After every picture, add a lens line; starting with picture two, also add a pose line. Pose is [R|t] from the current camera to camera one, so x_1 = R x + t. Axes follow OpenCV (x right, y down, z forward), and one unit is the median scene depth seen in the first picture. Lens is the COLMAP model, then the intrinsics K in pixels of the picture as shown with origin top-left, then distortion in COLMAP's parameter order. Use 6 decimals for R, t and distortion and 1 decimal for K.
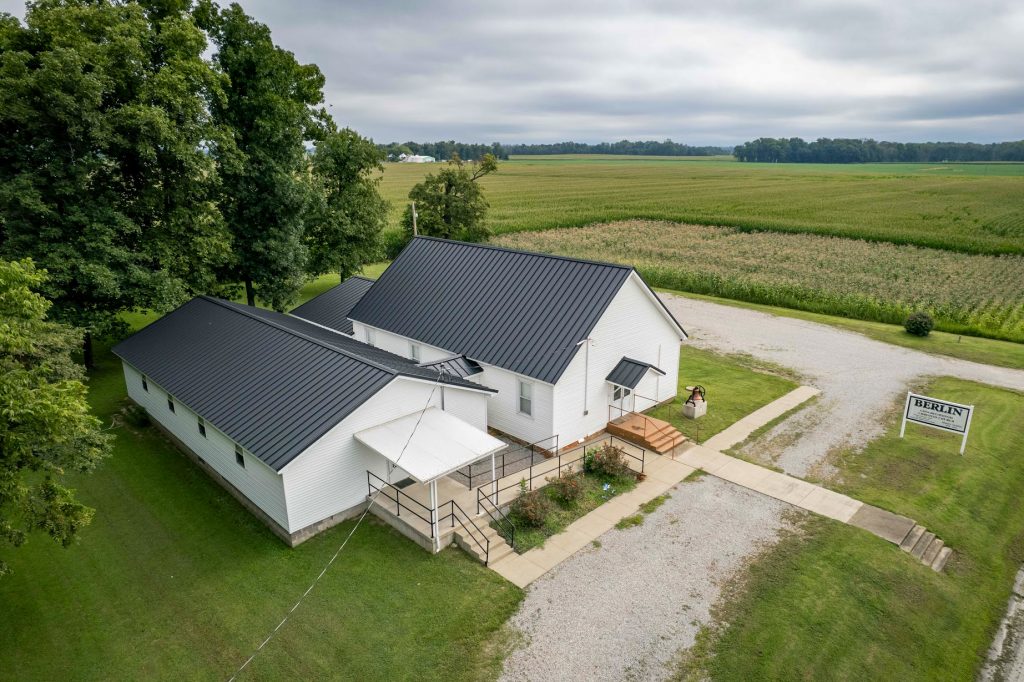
lens RADIAL K [[654.3, 0, 517.6], [0, 654.3, 342.0], [0, 0, 1]] dist [-0.071970, 0.064064]
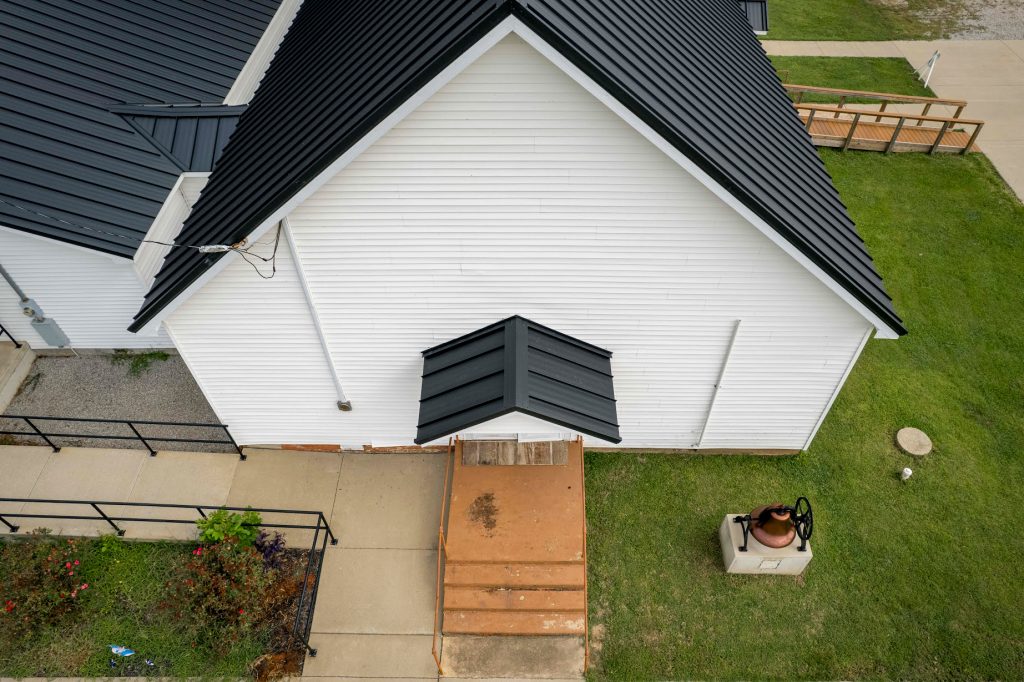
lens RADIAL K [[654.3, 0, 517.6], [0, 654.3, 342.0], [0, 0, 1]] dist [-0.071970, 0.064064]
pose [[0.695162, 0.529739, -0.485929, 0.307671], [-0.190542, 0.787586, 0.586006, -0.137695], [0.693141, -0.314779, 0.648437, 0.800535]]
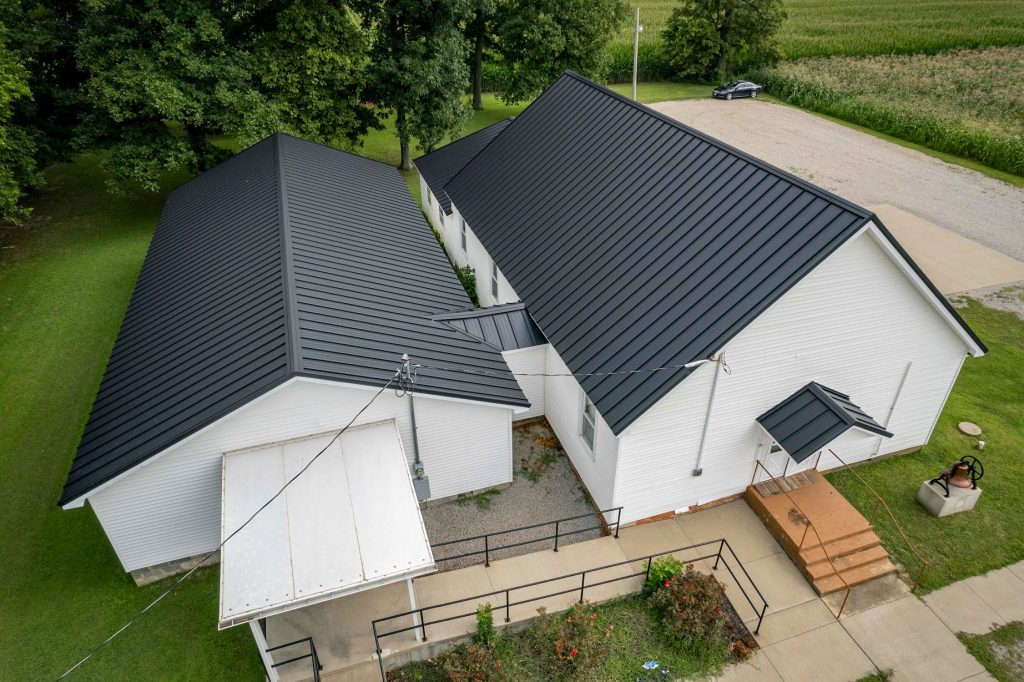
lens RADIAL K [[654.3, 0, 517.6], [0, 654.3, 342.0], [0, 0, 1]] dist [-0.071970, 0.064064]
pose [[0.889901, 0.246226, -0.383991, 0.143621], [-0.129328, 0.943449, 0.305250, -0.128755], [0.437436, -0.221982, 0.871421, 0.468074]]
